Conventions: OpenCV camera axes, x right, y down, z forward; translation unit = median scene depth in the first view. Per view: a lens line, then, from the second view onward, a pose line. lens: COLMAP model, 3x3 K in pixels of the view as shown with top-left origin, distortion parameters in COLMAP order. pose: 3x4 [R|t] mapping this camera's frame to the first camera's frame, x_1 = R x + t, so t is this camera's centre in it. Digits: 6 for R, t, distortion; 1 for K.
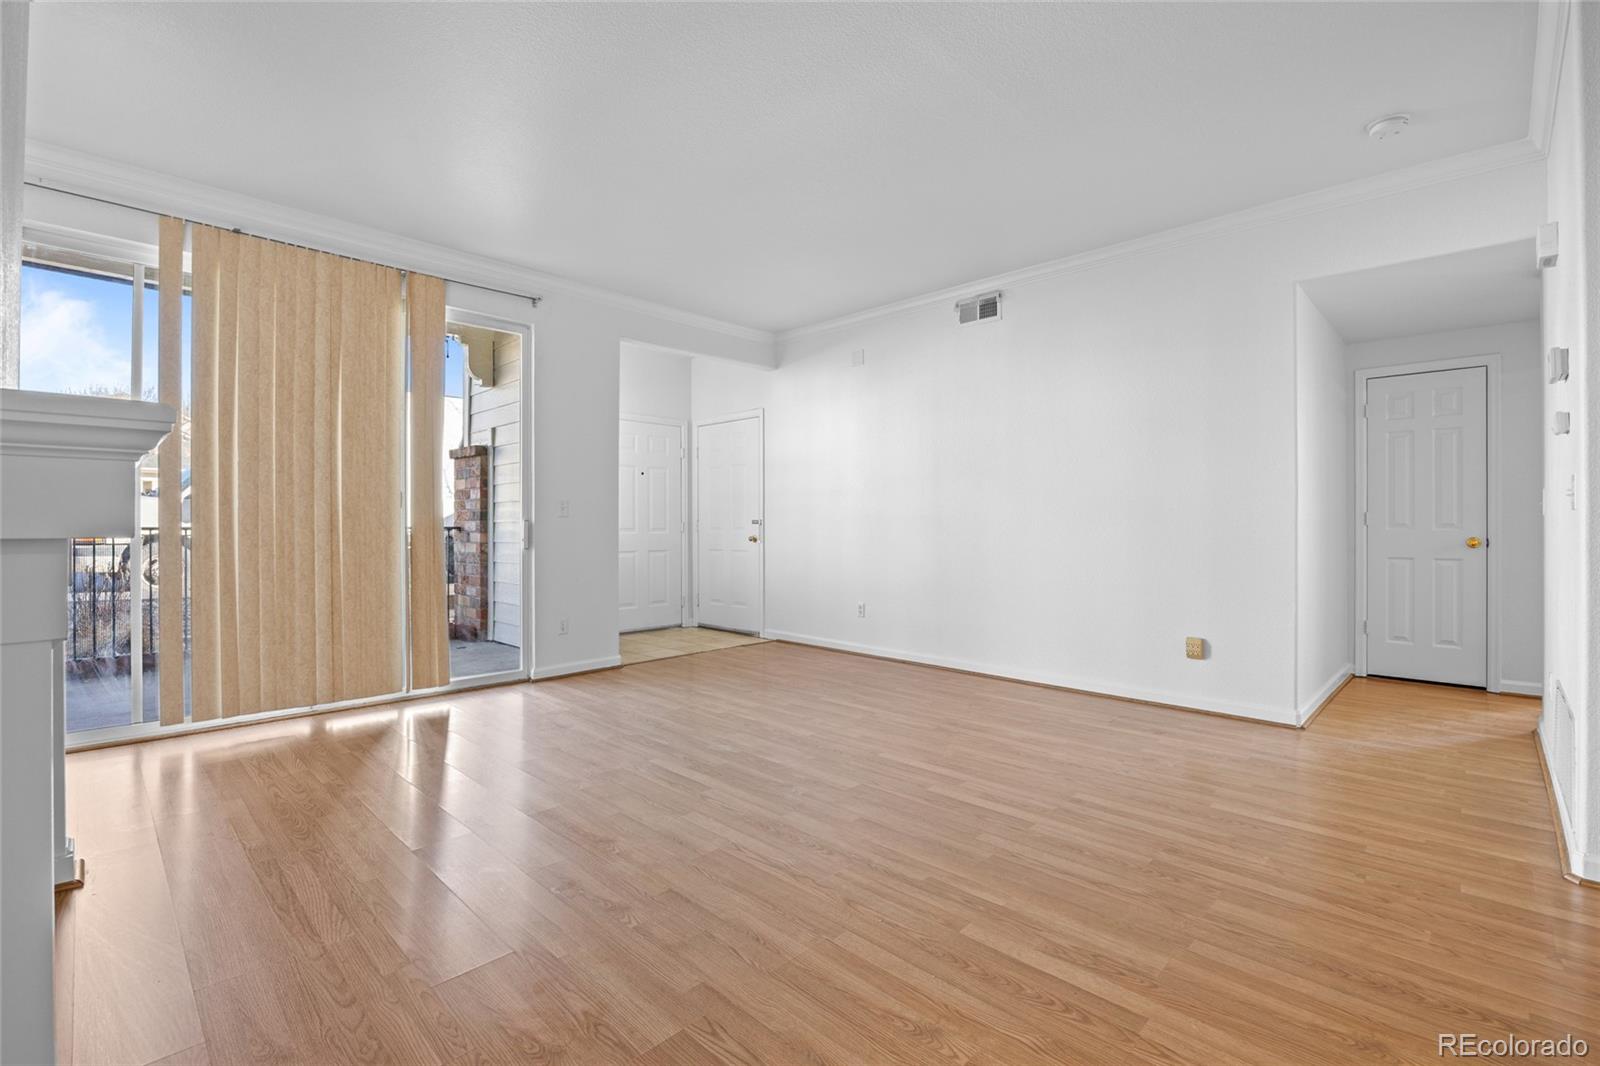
lens RADIAL K [[707.4, 0, 812.0], [0, 707.4, 522.8], [0, 0, 1]] dist [-0.004461, -0.002021]
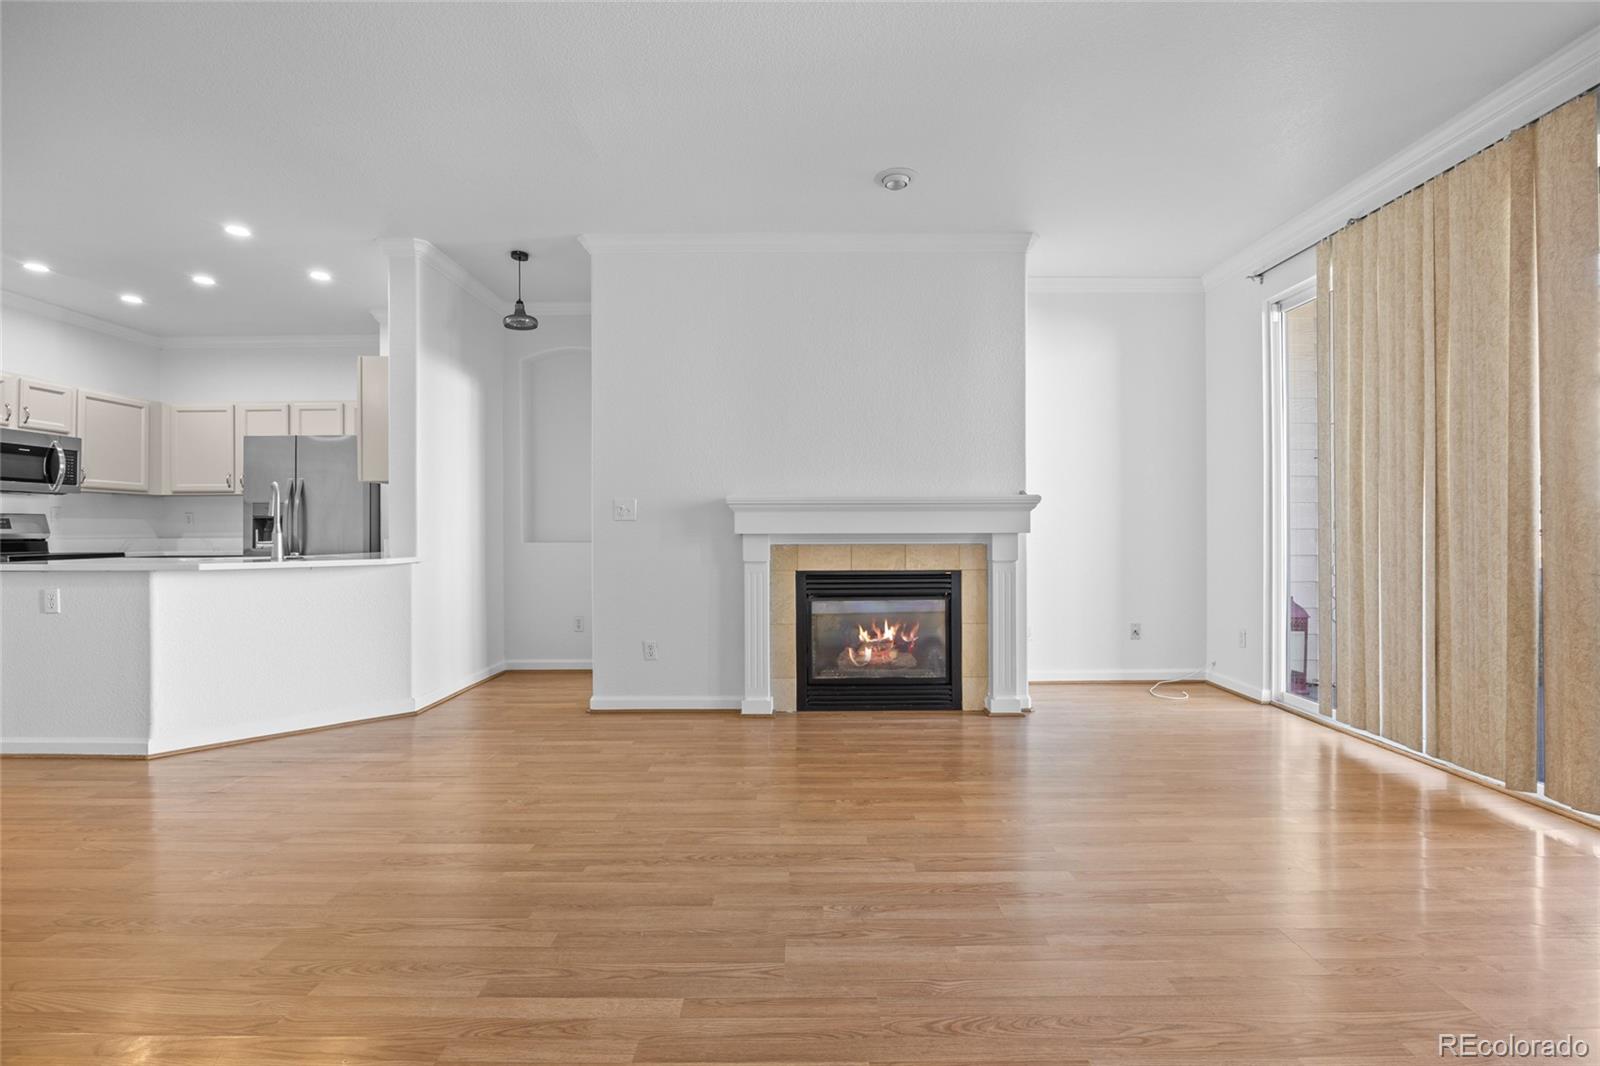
lens RADIAL K [[707.4, 0, 803.6], [0, 707.4, 525.2], [0, 0, 1]] dist [-0.004461, -0.002021]
pose [[-0.727457, -0.001645, -0.686151, 0.352873], [0.007391, 0.999920, -0.010233, 0.002660], [0.686113, -0.012515, -0.727387, 1.089263]]
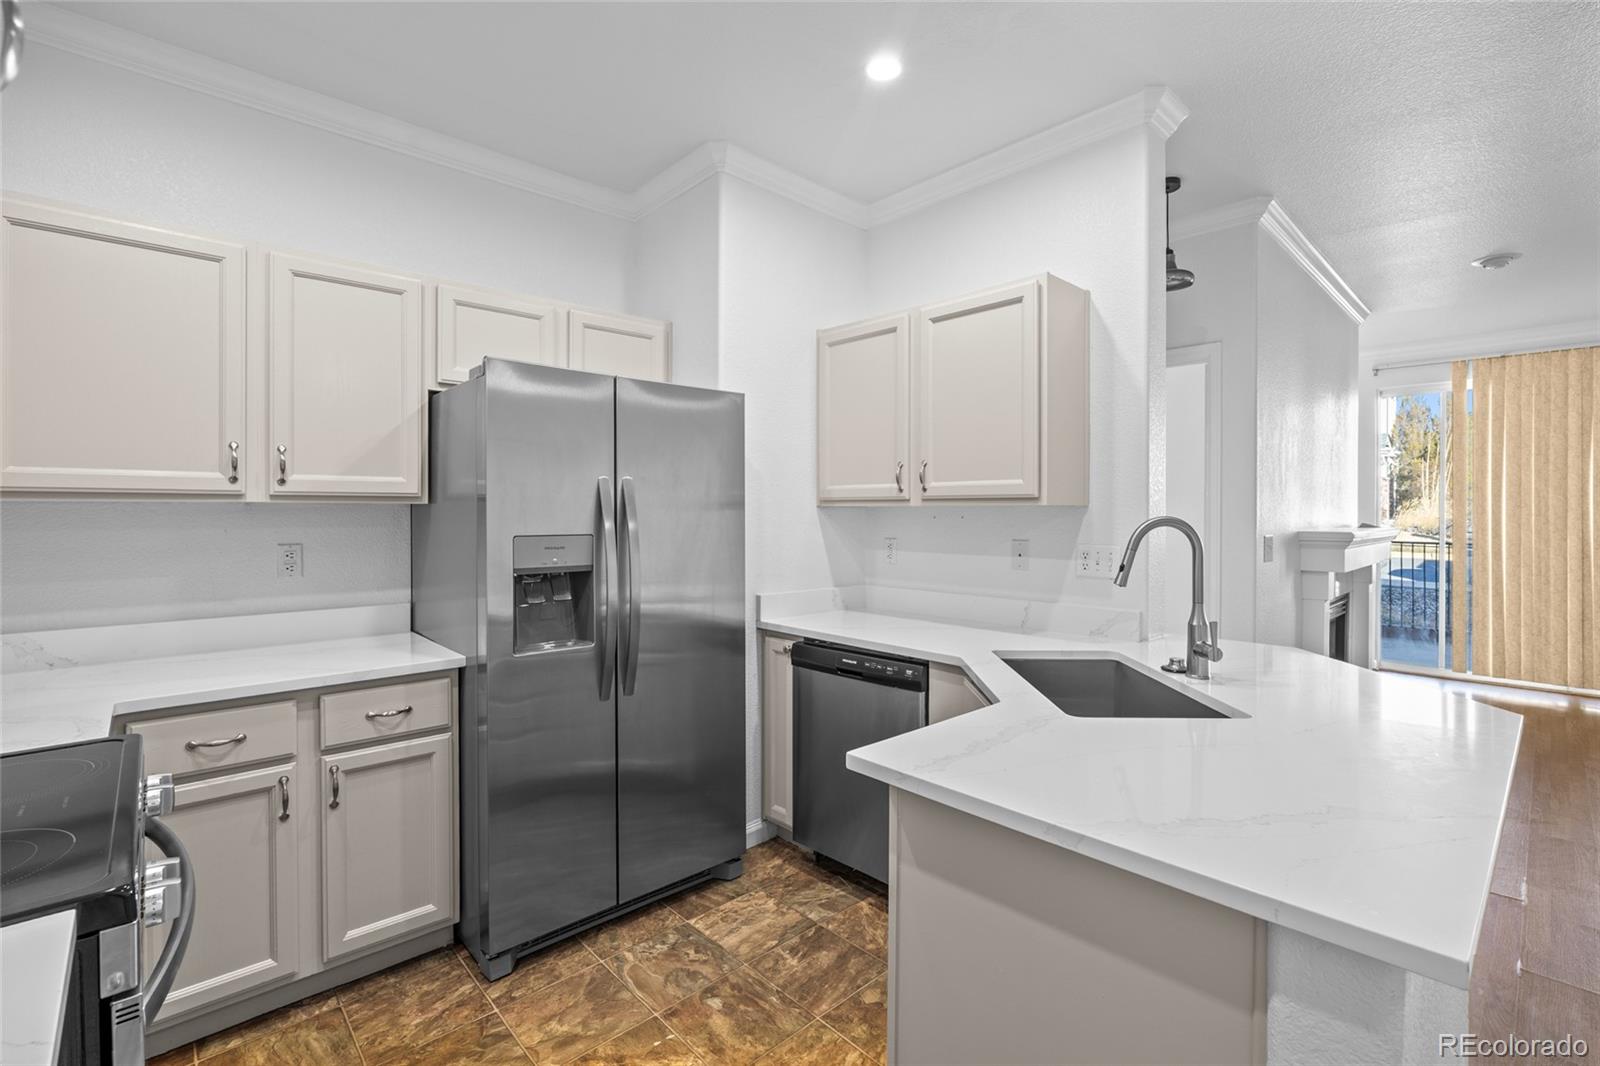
lens RADIAL K [[707.4, 0, 790.9], [0, 707.4, 513.6], [0, 0, 1]] dist [-0.004461, -0.002021]
pose [[-0.054358, 0.001553, -0.998520, 0.710783], [0.003422, 0.999993, 0.001369, -0.079458], [0.998516, -0.003342, -0.054363, -0.408988]]
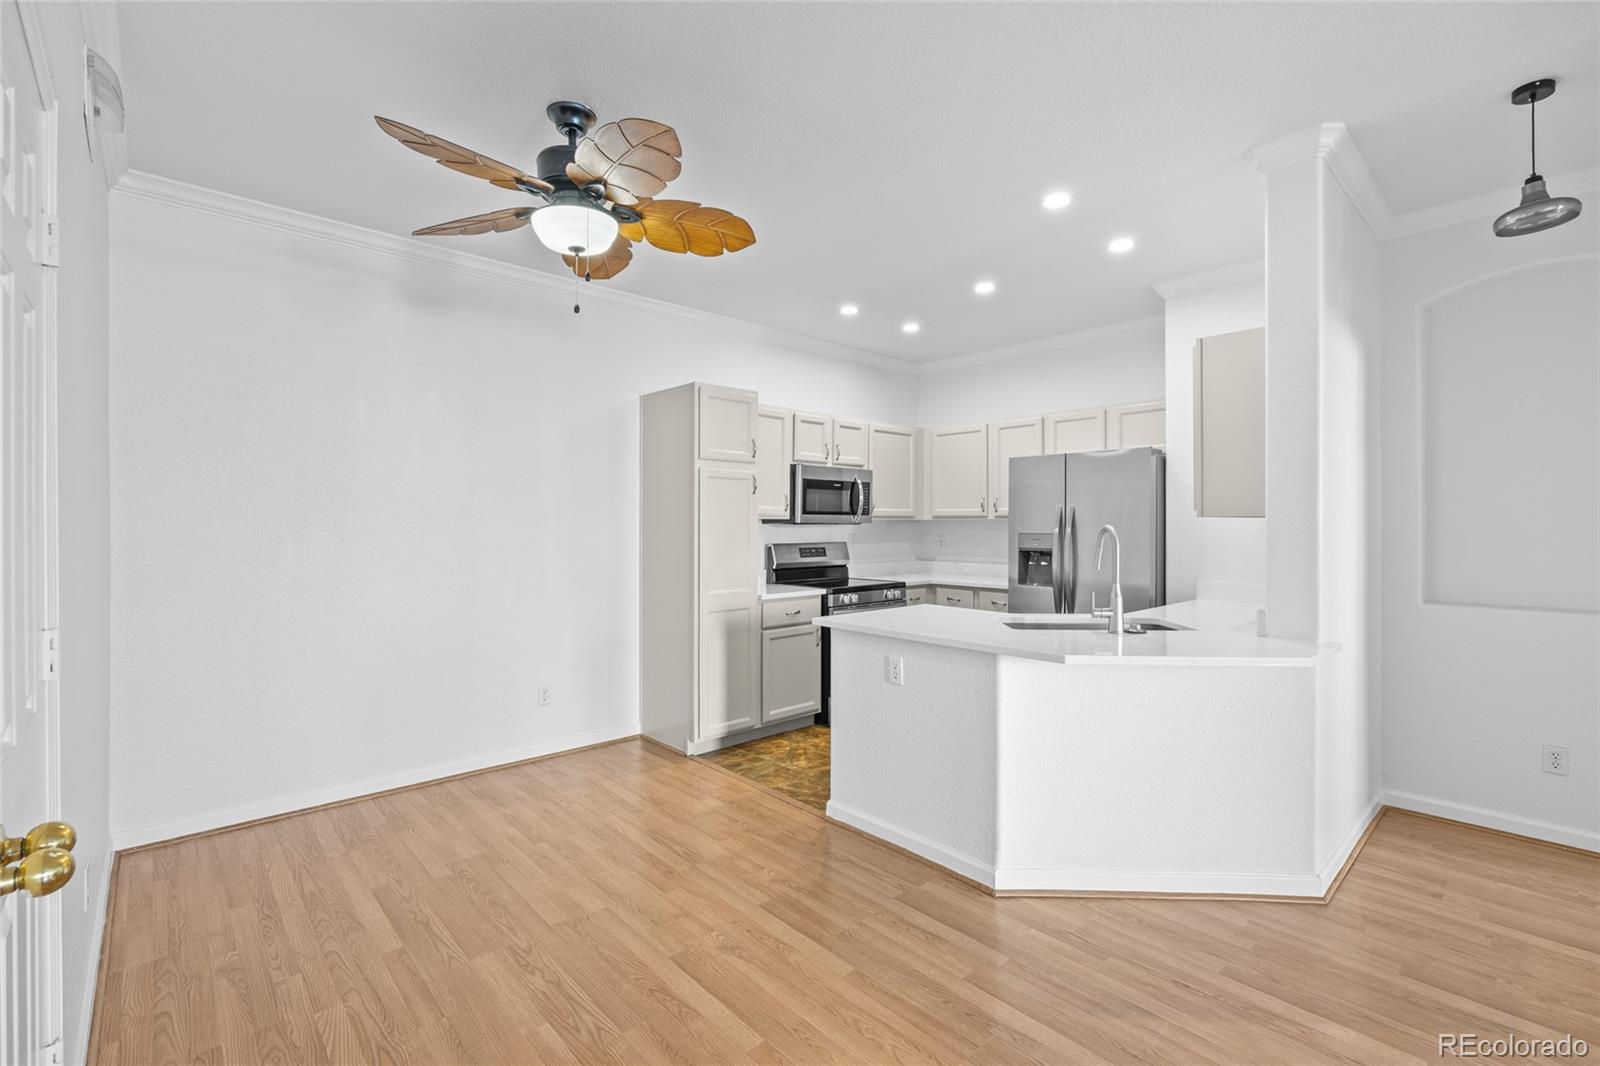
lens RADIAL K [[707.4, 0, 801.6], [0, 707.4, 525.3], [0, 0, 1]] dist [-0.004461, -0.002021]
pose [[-0.998029, -0.002769, 0.062686, 0.487028], [-0.002834, 0.999996, -0.000946, -0.074226], [-0.062683, -0.001122, -0.998033, 0.591639]]
